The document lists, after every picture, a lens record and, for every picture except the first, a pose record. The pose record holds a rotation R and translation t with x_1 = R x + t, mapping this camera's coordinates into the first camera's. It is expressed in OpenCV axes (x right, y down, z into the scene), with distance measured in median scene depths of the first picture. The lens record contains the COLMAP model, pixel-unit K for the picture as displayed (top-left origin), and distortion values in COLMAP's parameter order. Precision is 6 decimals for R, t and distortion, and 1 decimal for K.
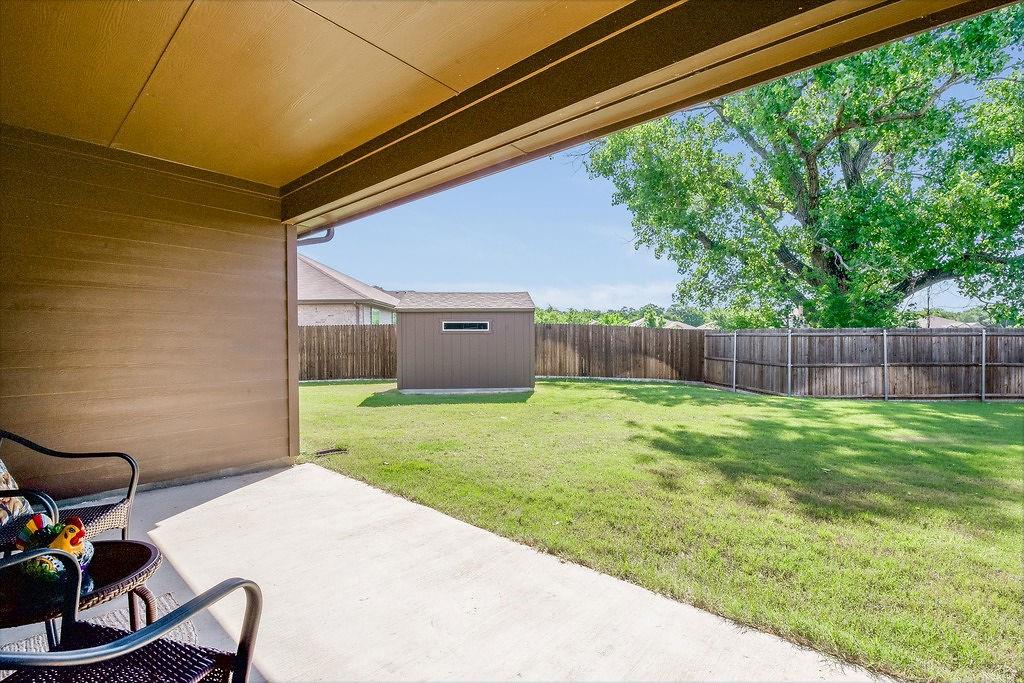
lens RADIAL K [[447.5, 0, 507.5], [0, 447.5, 342.7], [0, 0, 1]] dist [-0.000568, -0.009933]
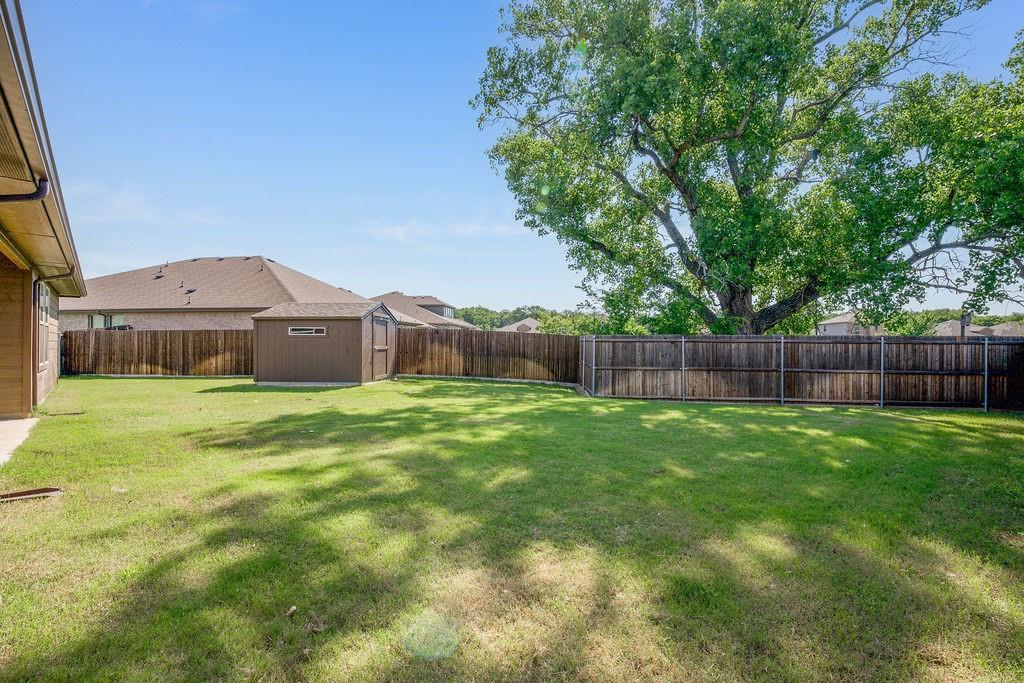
lens RADIAL K [[447.5, 0, 507.5], [0, 447.5, 342.7], [0, 0, 1]] dist [-0.000568, -0.009933]
pose [[0.993044, 0.008739, -0.117418, 0.548149], [-0.009707, 0.999923, -0.007678, -0.001266], [0.117342, 0.008764, 0.993053, -0.128660]]
